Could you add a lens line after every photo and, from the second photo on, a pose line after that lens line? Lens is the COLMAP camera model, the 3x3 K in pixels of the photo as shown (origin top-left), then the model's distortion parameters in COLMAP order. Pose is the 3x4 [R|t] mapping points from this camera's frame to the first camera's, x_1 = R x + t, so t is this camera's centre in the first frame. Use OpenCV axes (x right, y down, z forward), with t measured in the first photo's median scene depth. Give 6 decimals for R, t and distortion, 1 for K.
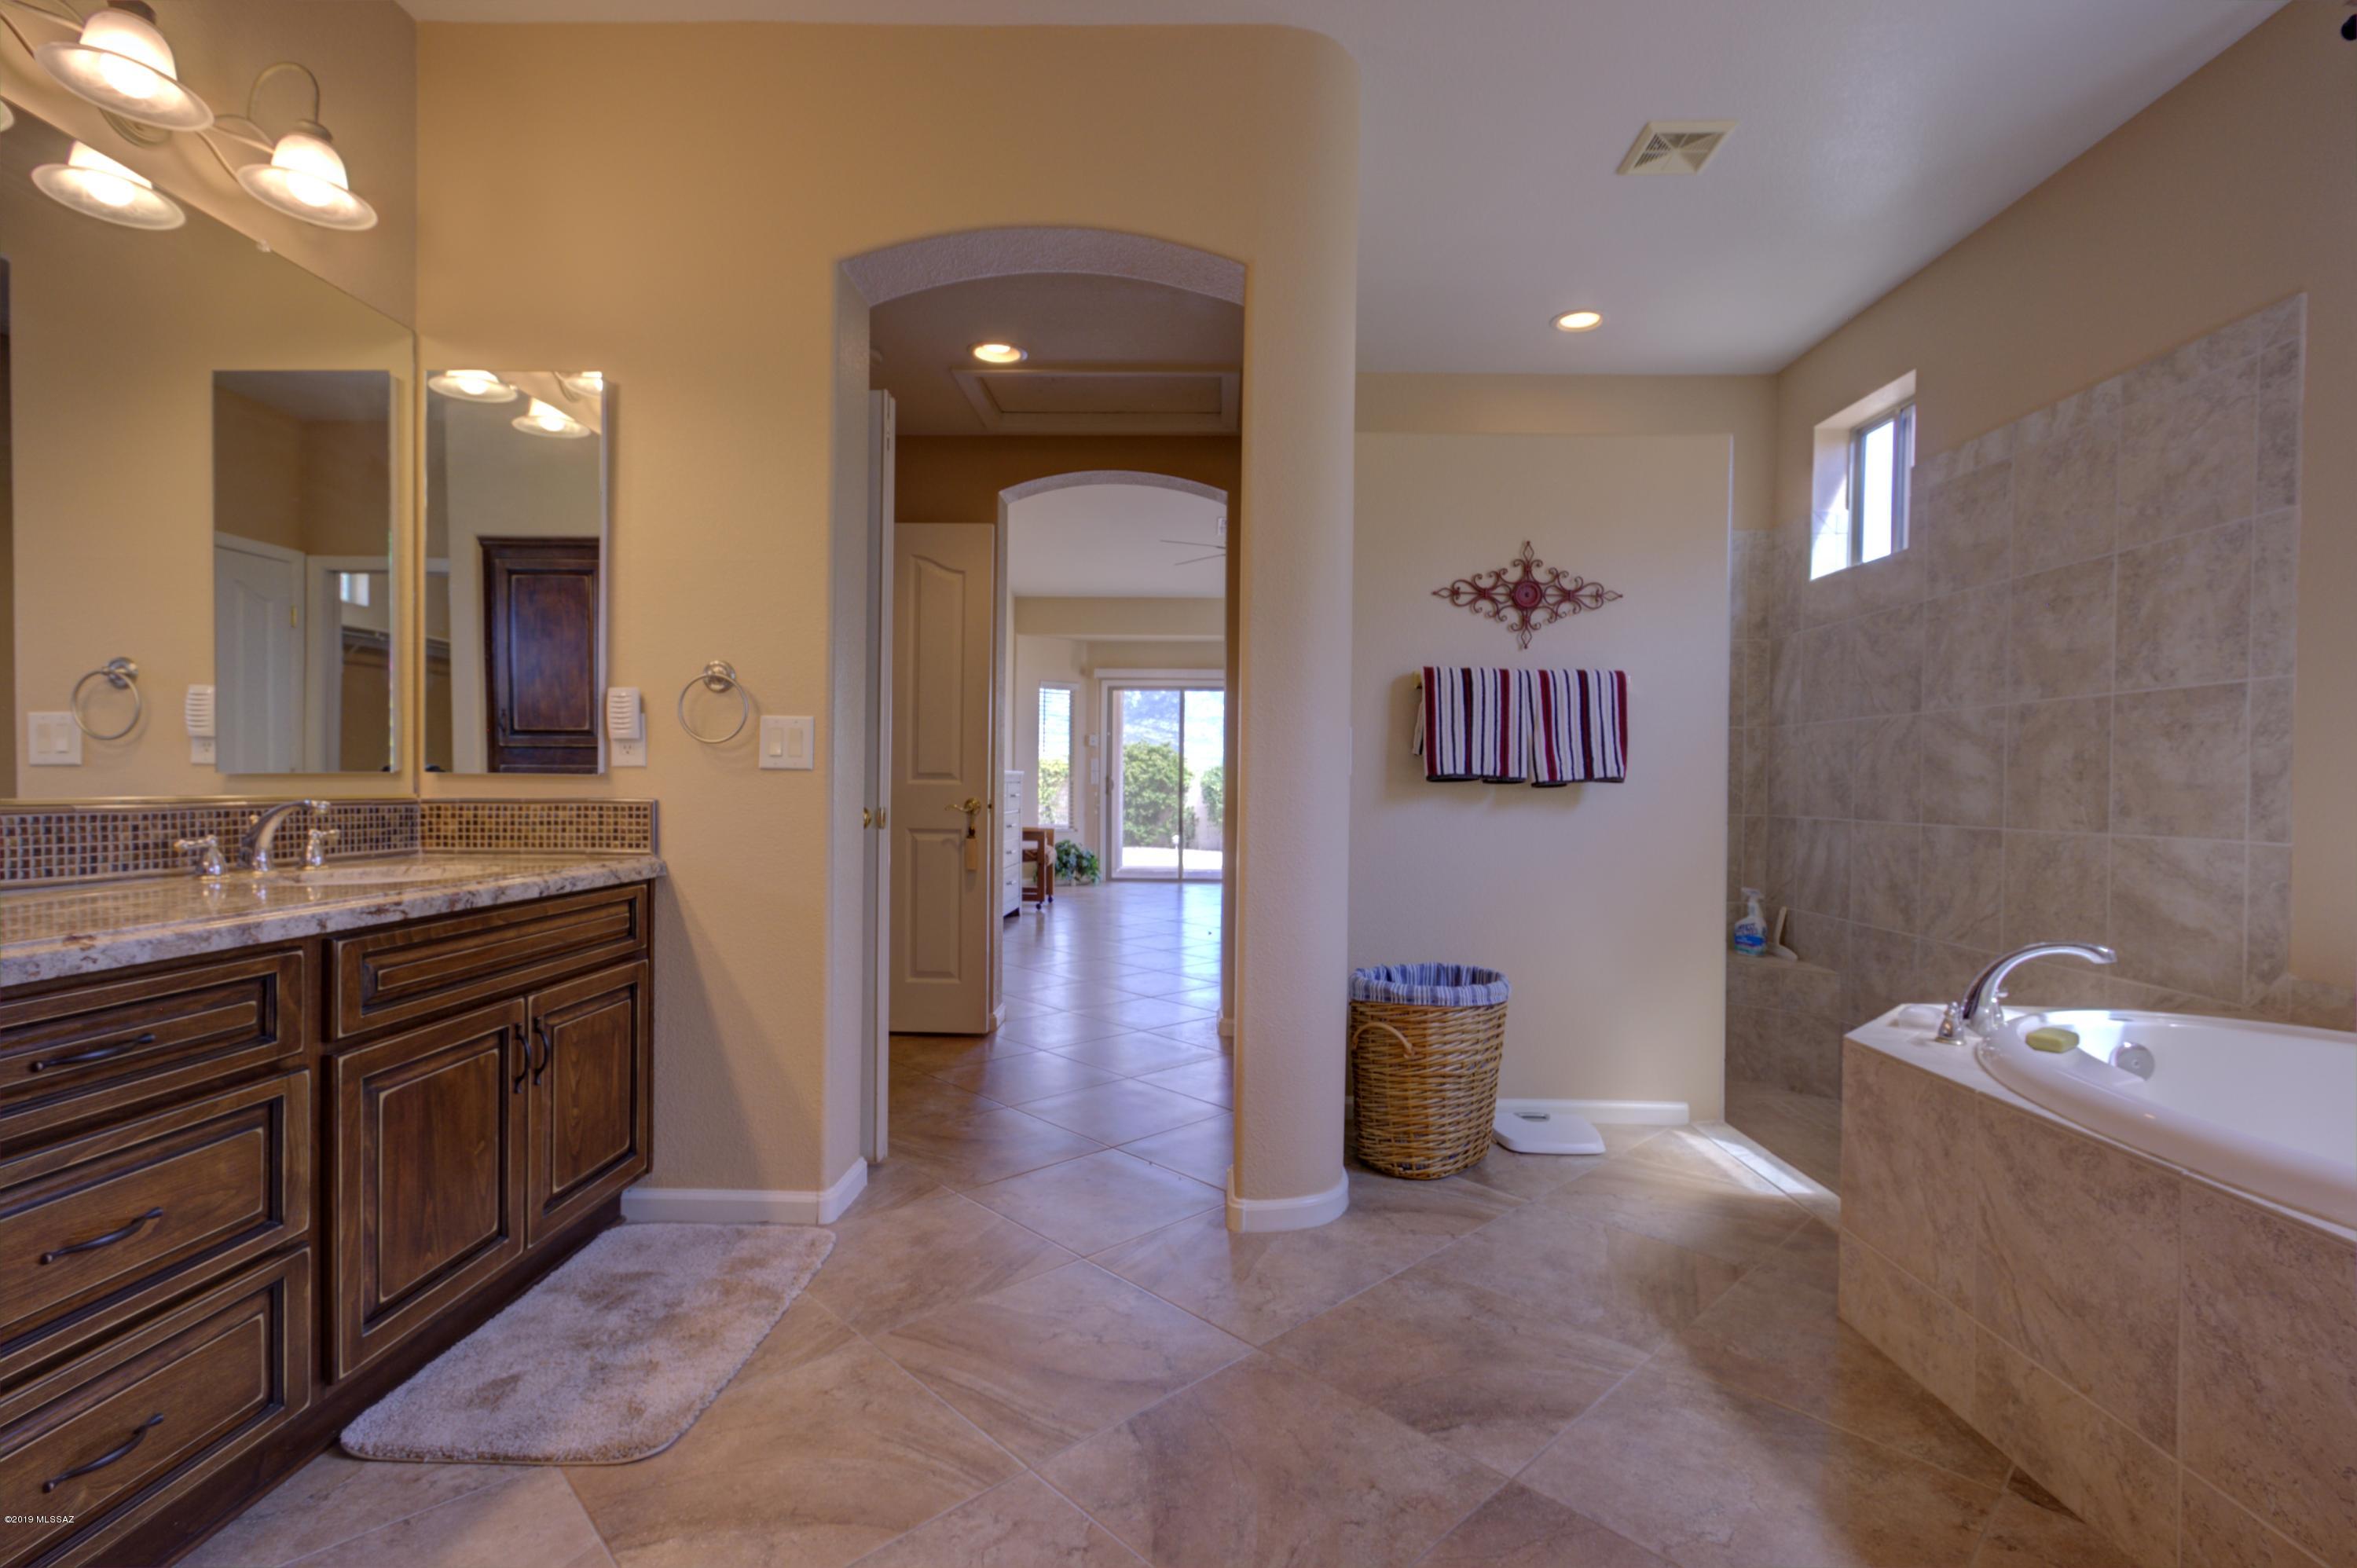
lens RADIAL K [[1080.4, 0, 1187.1], [0, 1080.4, 793.0], [0, 0, 1]] dist [0.005990, 0.000904]
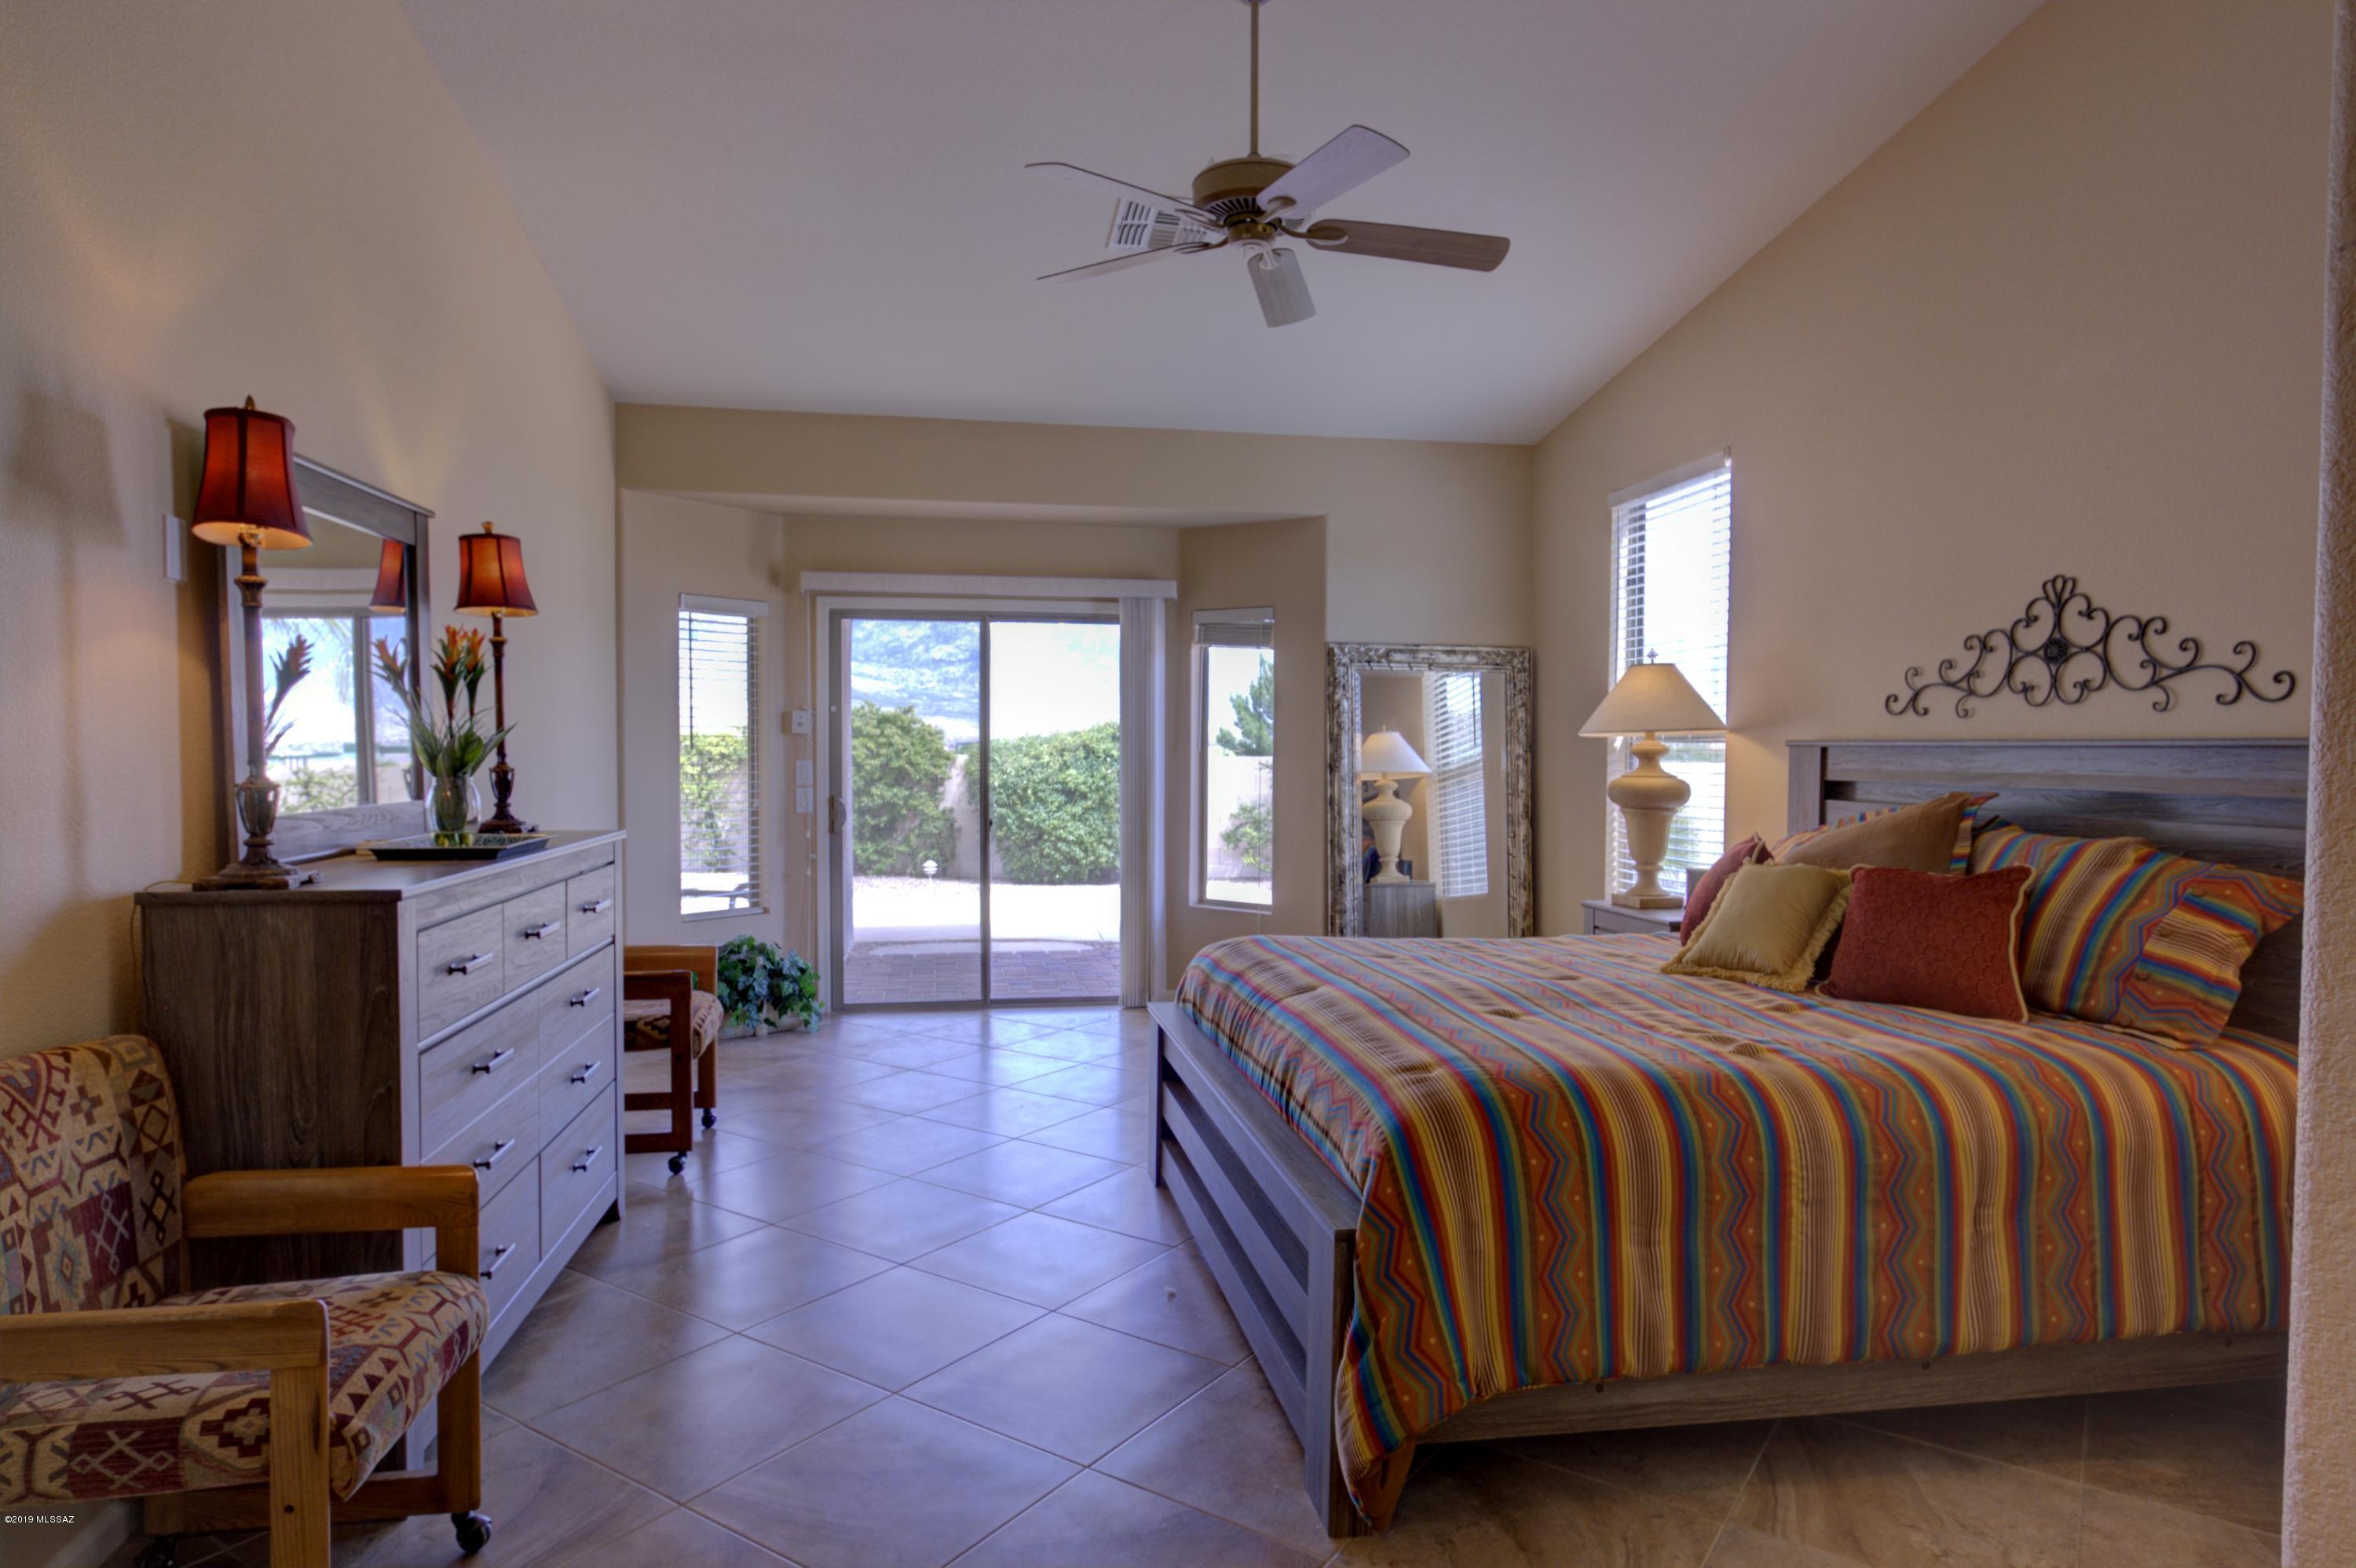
lens RADIAL K [[1367.3, 0, 1177.0], [0, 1367.3, 798.1], [0, 0, 1]] dist [0.049876, 0.000041]
pose [[0.980656, -0.012684, 0.195329, -0.042006], [0.007059, 0.999541, 0.029467, -0.031559], [-0.195613, -0.027518, 0.980295, 0.366943]]
